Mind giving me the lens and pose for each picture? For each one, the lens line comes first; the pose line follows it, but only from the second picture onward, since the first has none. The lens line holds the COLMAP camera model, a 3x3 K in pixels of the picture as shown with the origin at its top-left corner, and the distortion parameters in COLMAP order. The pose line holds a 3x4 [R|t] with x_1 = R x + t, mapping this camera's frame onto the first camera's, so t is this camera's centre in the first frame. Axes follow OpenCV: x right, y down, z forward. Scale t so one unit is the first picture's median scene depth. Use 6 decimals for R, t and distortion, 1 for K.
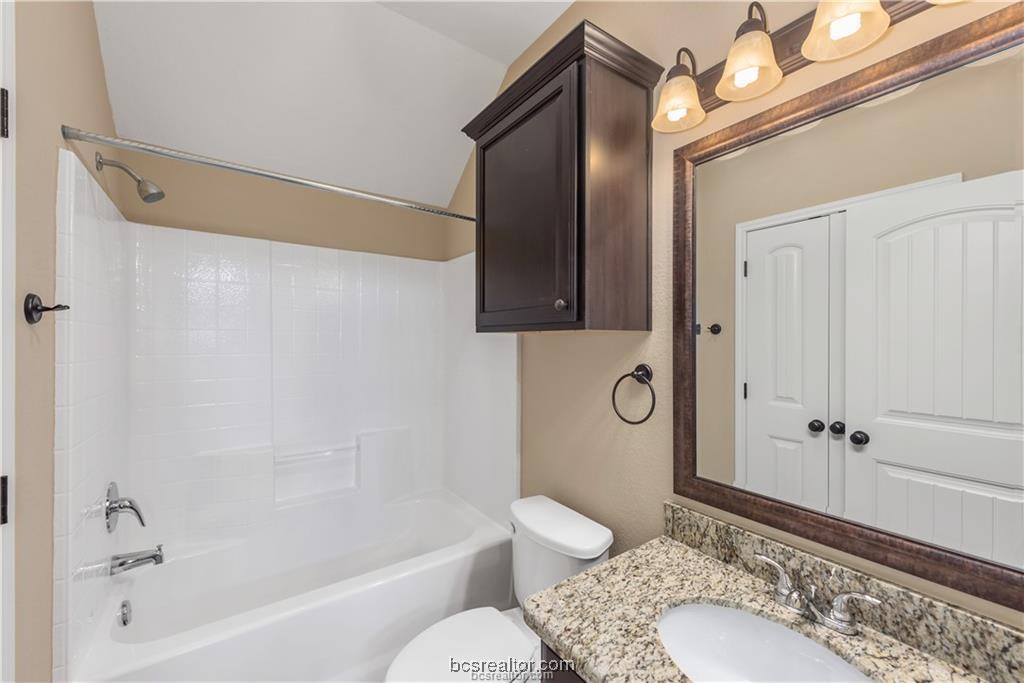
lens RADIAL K [[409.2, 0, 510.3], [0, 409.2, 364.4], [0, 0, 1]] dist [0.000991, 0.000067]
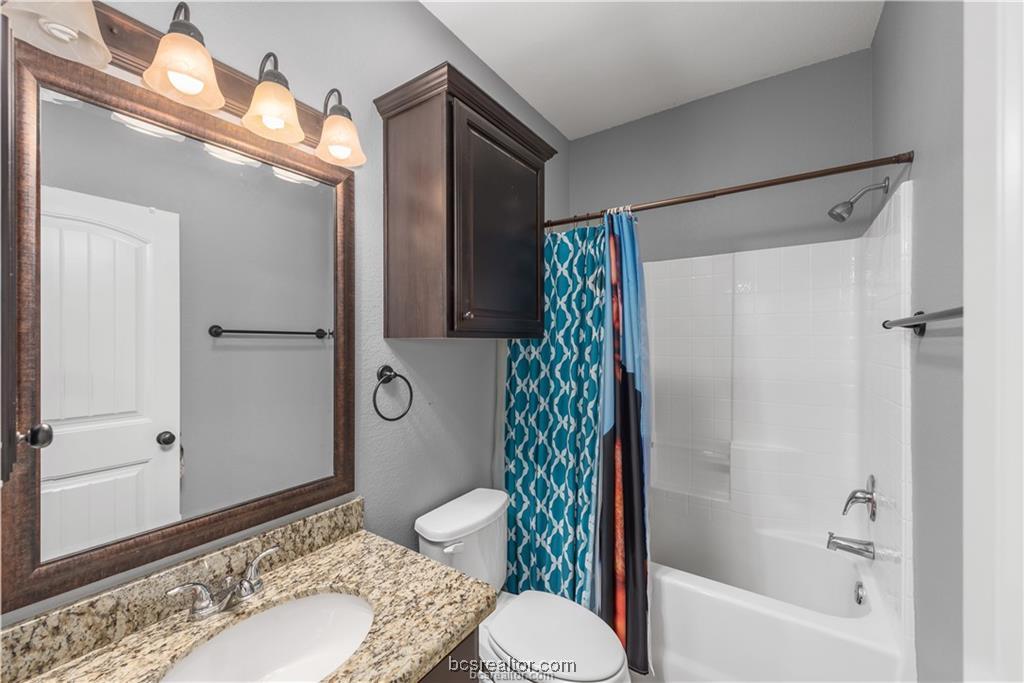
lens RADIAL K [[398.0, 0, 512.0], [0, 398.0, 341.5], [0, 0, 1]] dist [-0.000495, -0.000021]
pose [[-0.359340, 0.007456, 0.933177, -0.471955], [0.073166, 0.997115, 0.020207, -0.040798], [-0.930334, 0.075538, -0.358848, 0.589522]]
